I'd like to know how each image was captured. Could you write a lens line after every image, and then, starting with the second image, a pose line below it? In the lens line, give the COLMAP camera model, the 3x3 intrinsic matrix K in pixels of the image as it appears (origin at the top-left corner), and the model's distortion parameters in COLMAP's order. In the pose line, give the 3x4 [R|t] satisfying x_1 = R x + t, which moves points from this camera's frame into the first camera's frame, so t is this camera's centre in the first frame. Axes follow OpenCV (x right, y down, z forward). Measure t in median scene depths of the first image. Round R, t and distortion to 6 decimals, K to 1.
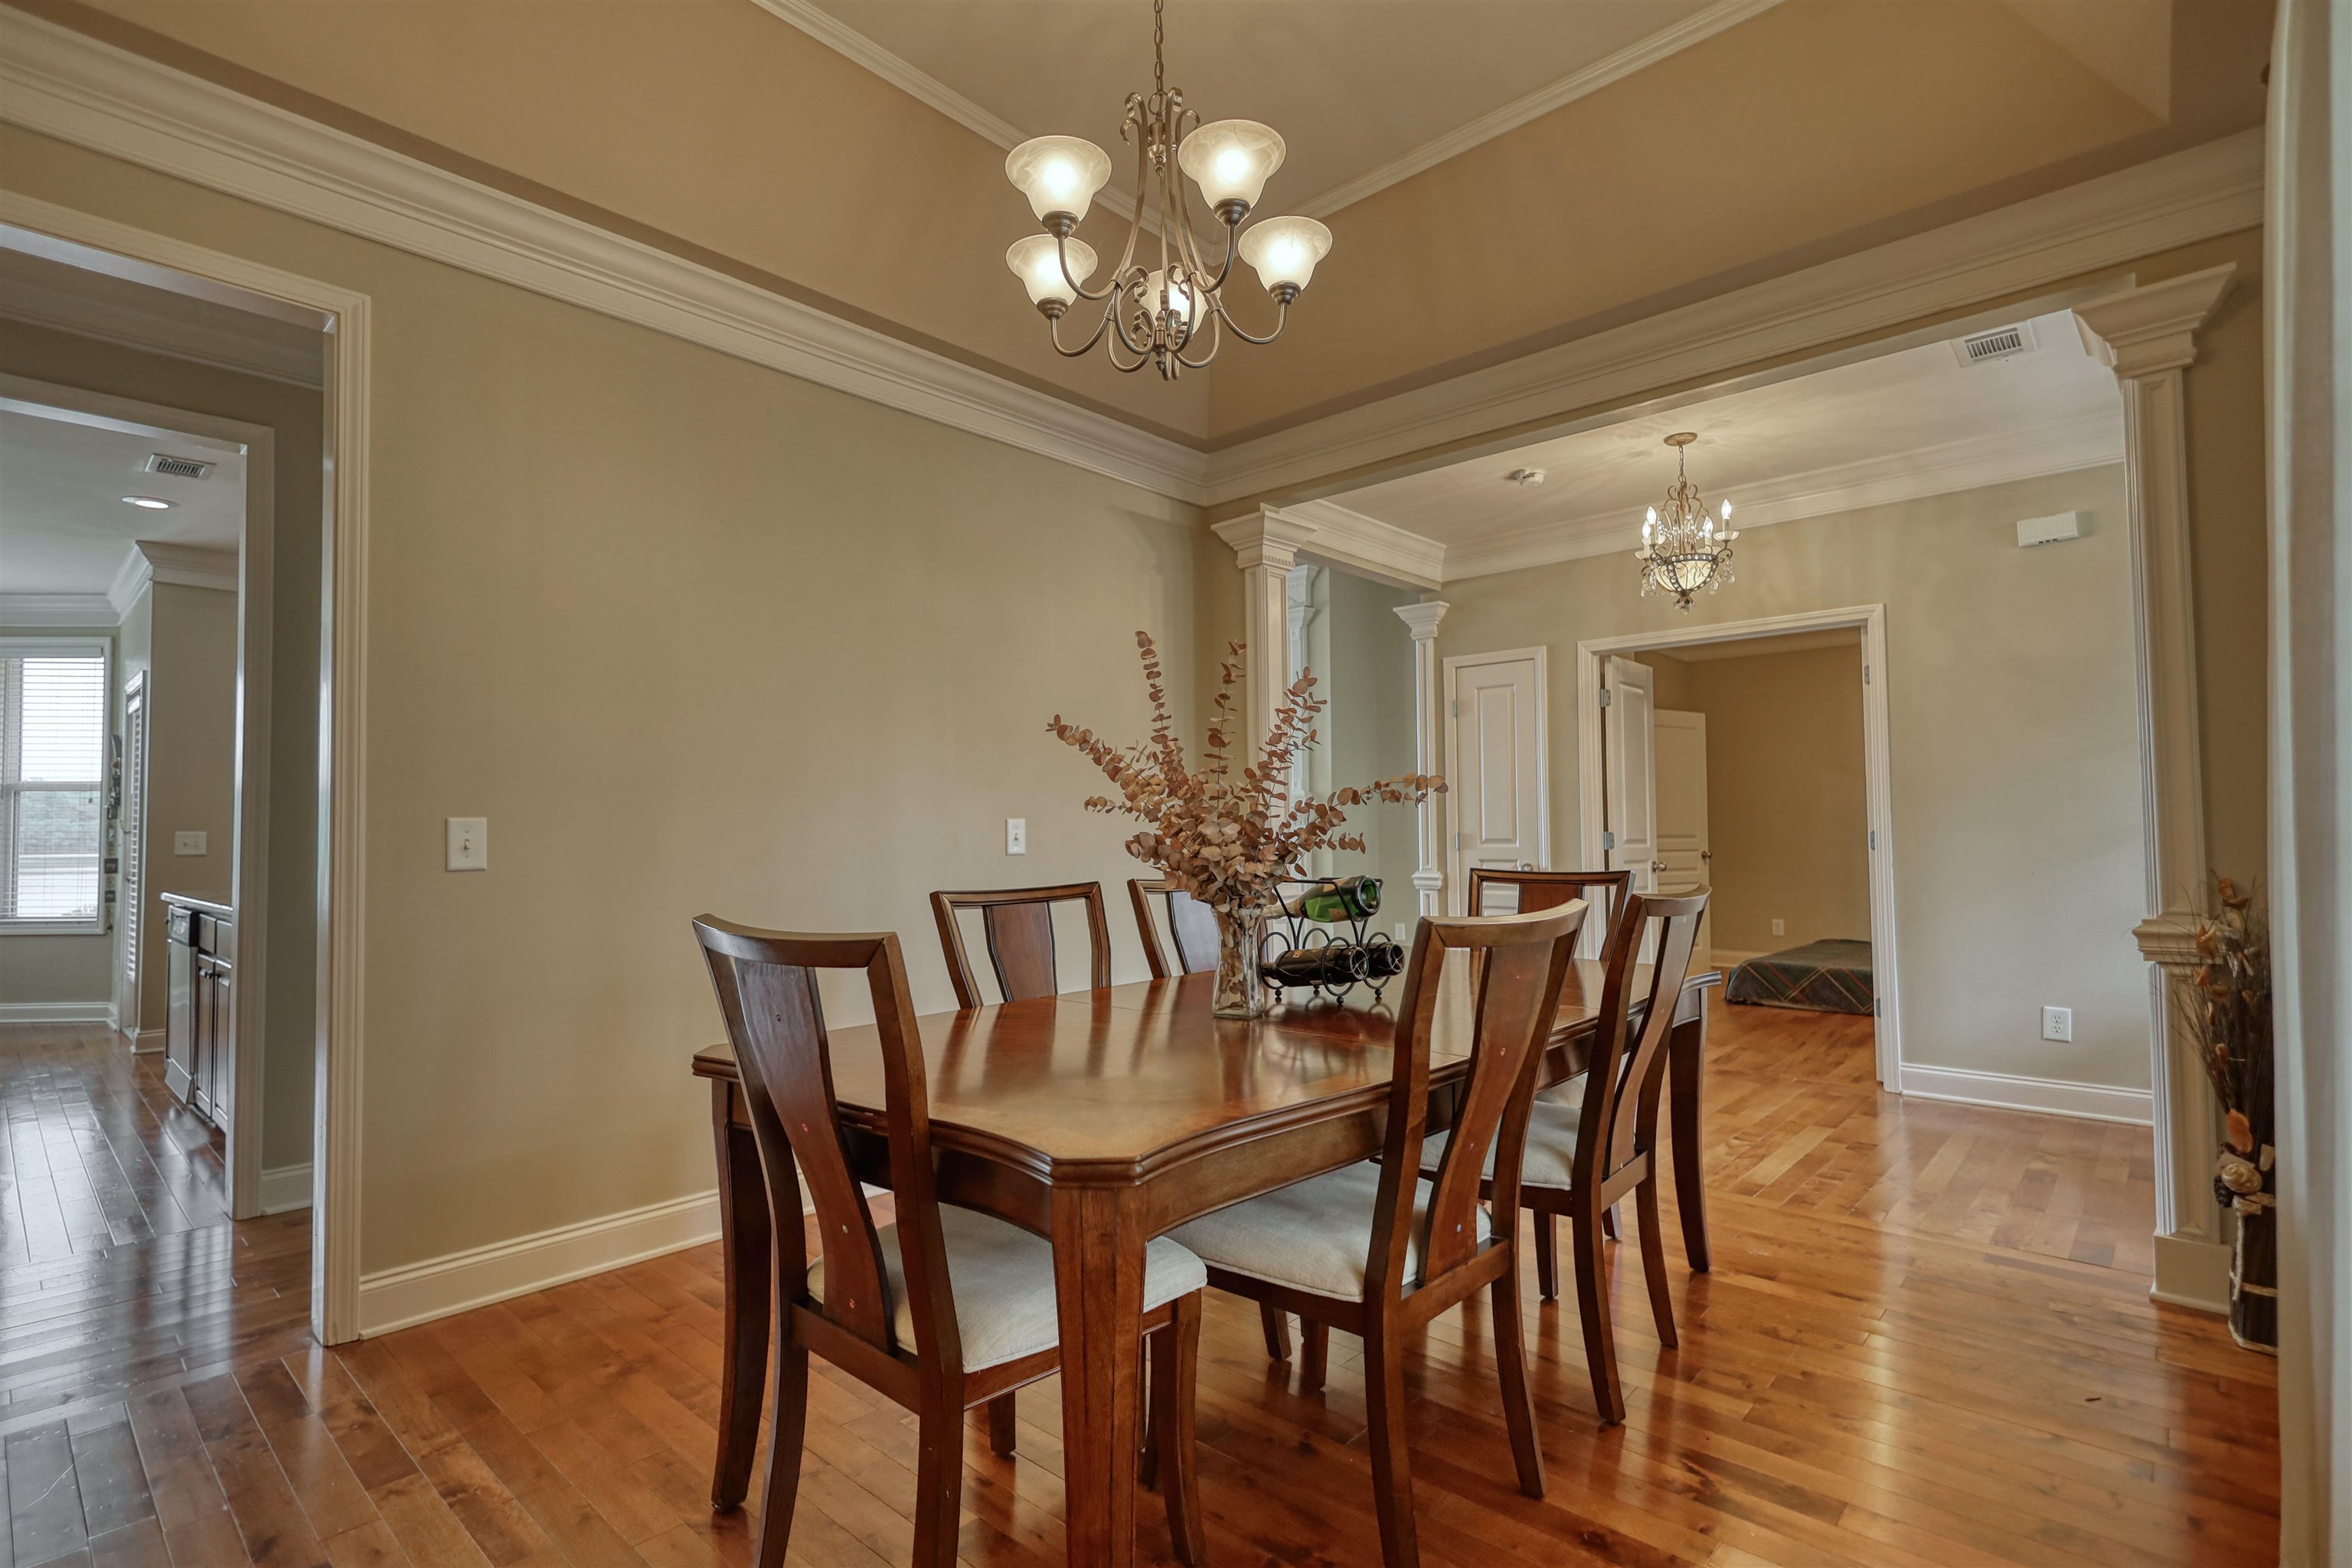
lens RADIAL K [[1101.5, 0, 1176.0], [0, 1101.5, 784.0], [0, 0, 1]] dist [0.000878, 0.000336]
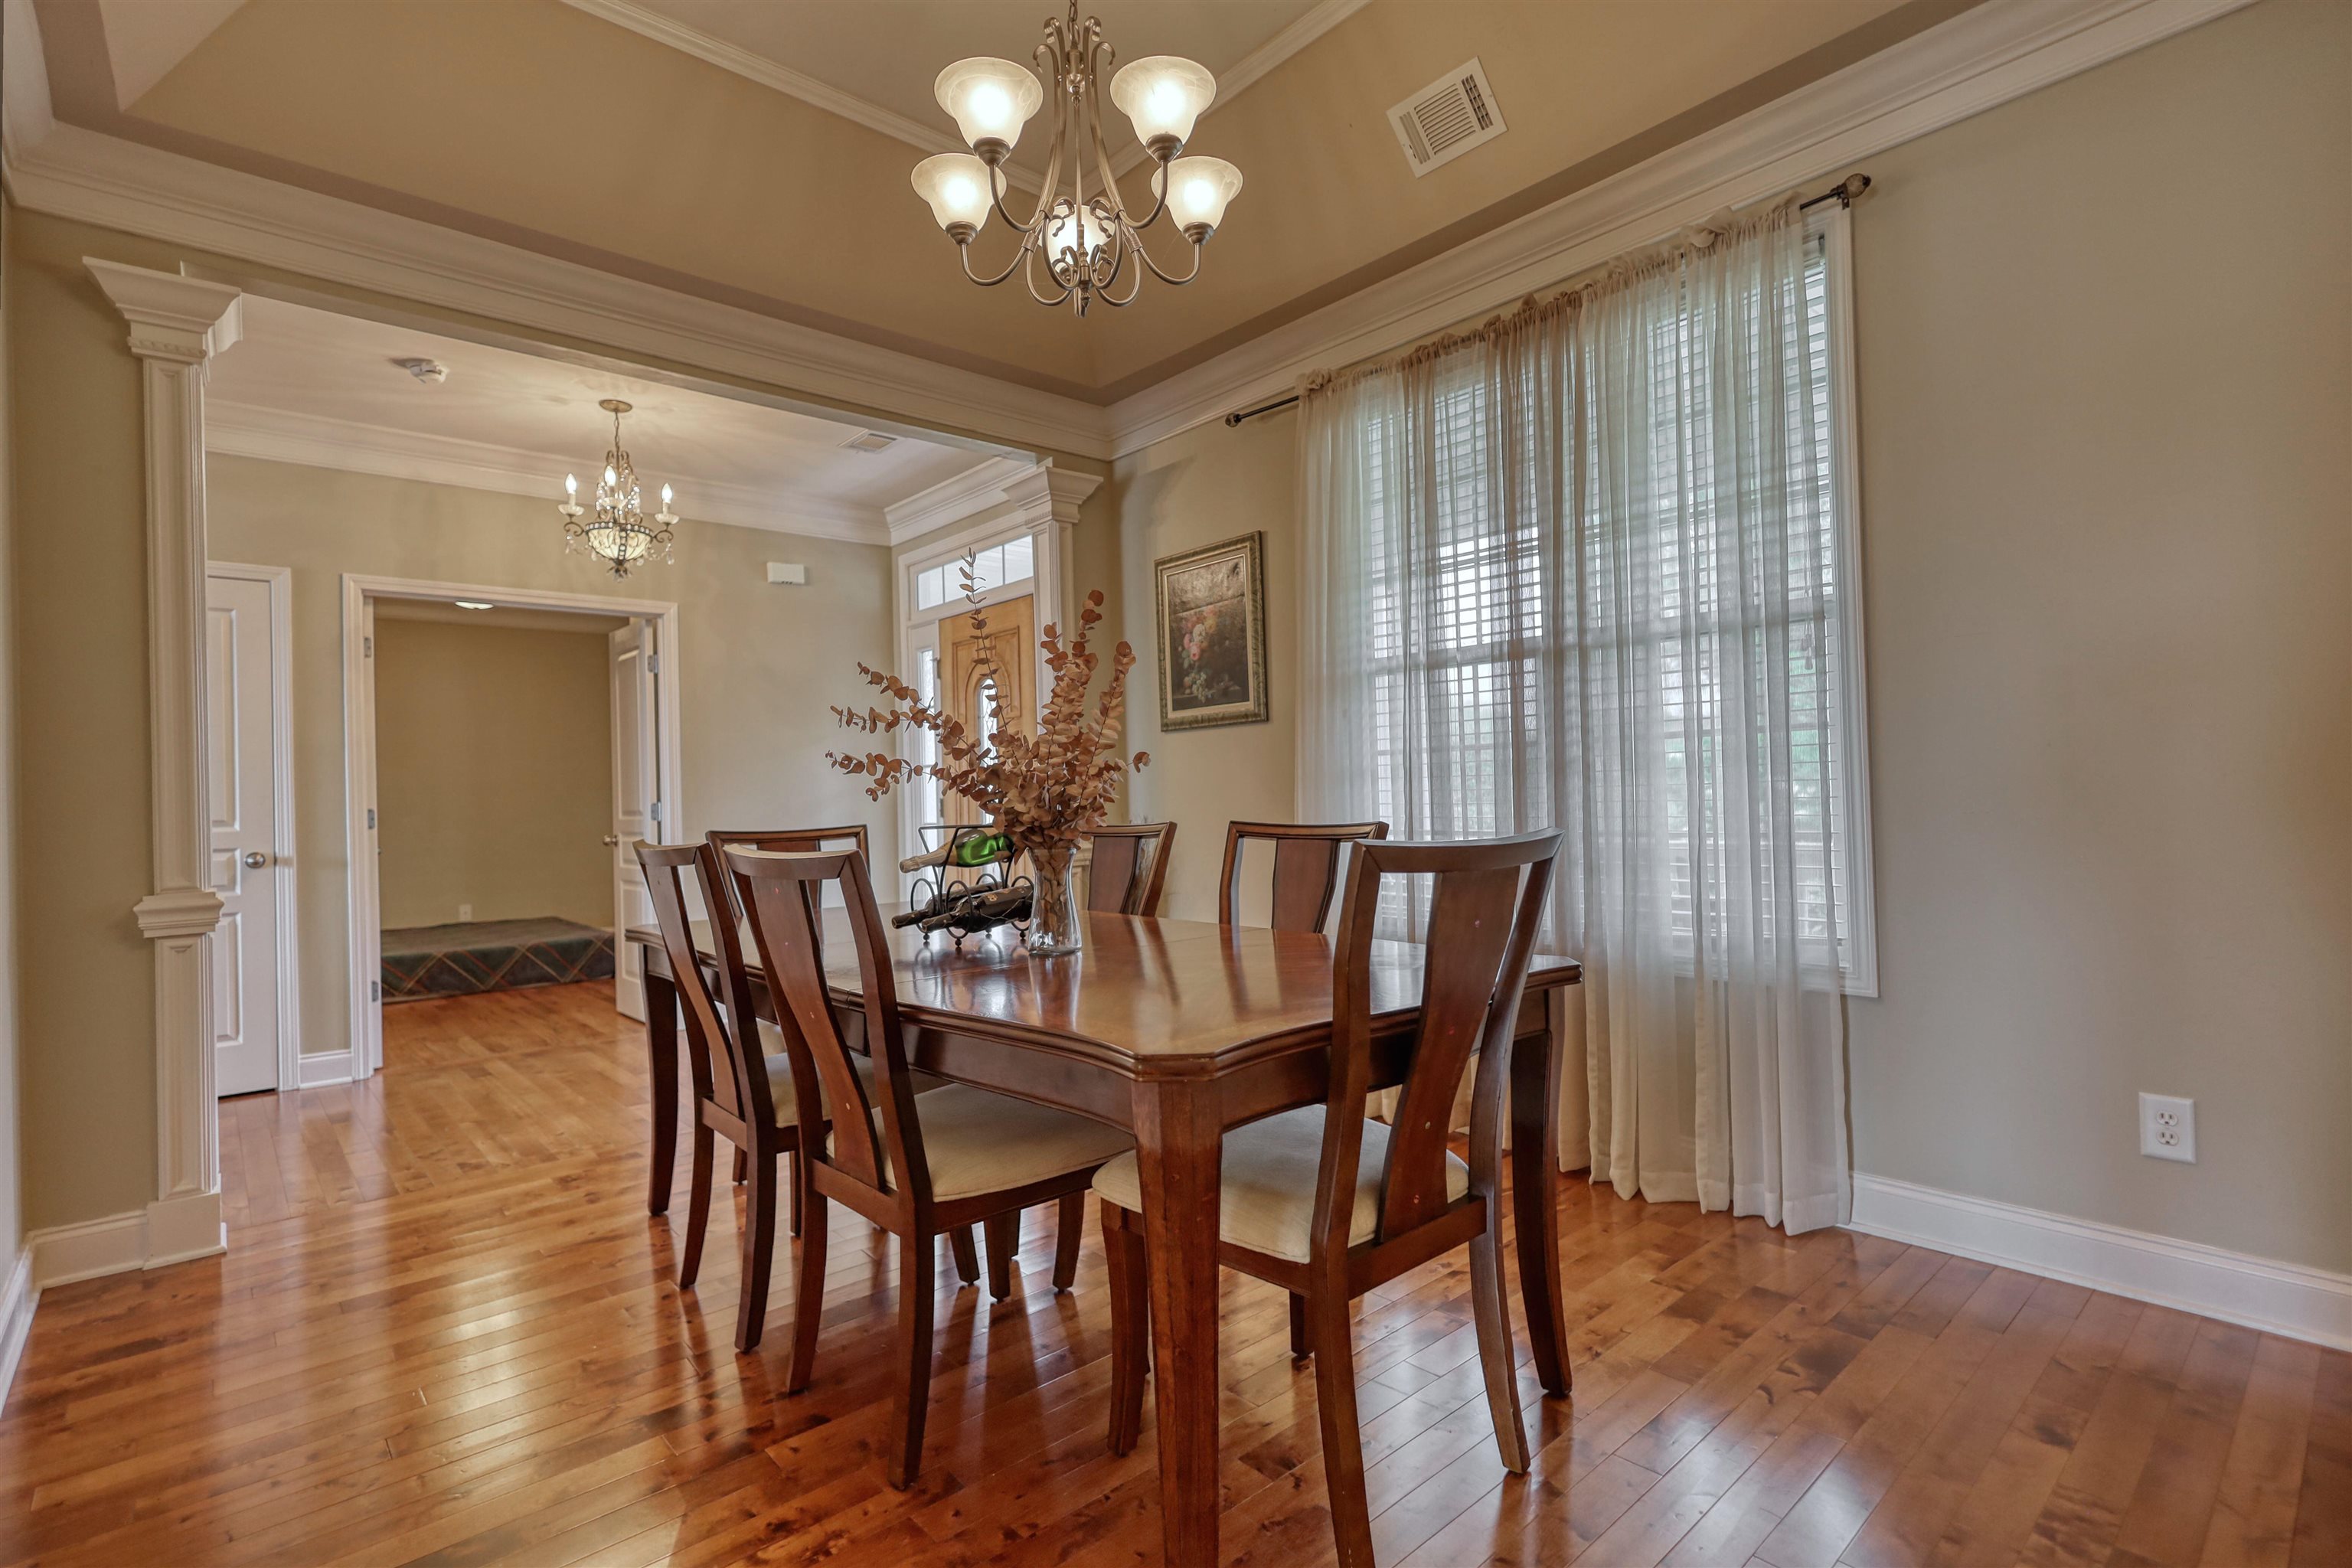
lens RADIAL K [[1091.6, 0, 1211.5], [0, 1091.6, 787.2], [0, 0, 1]] dist [-0.018602, 0.000305]
pose [[0.085840, 0.014756, 0.996200, -0.461848], [-0.018812, 0.999736, -0.013187, 0.032577], [-0.996131, -0.017608, 0.086095, 0.376999]]
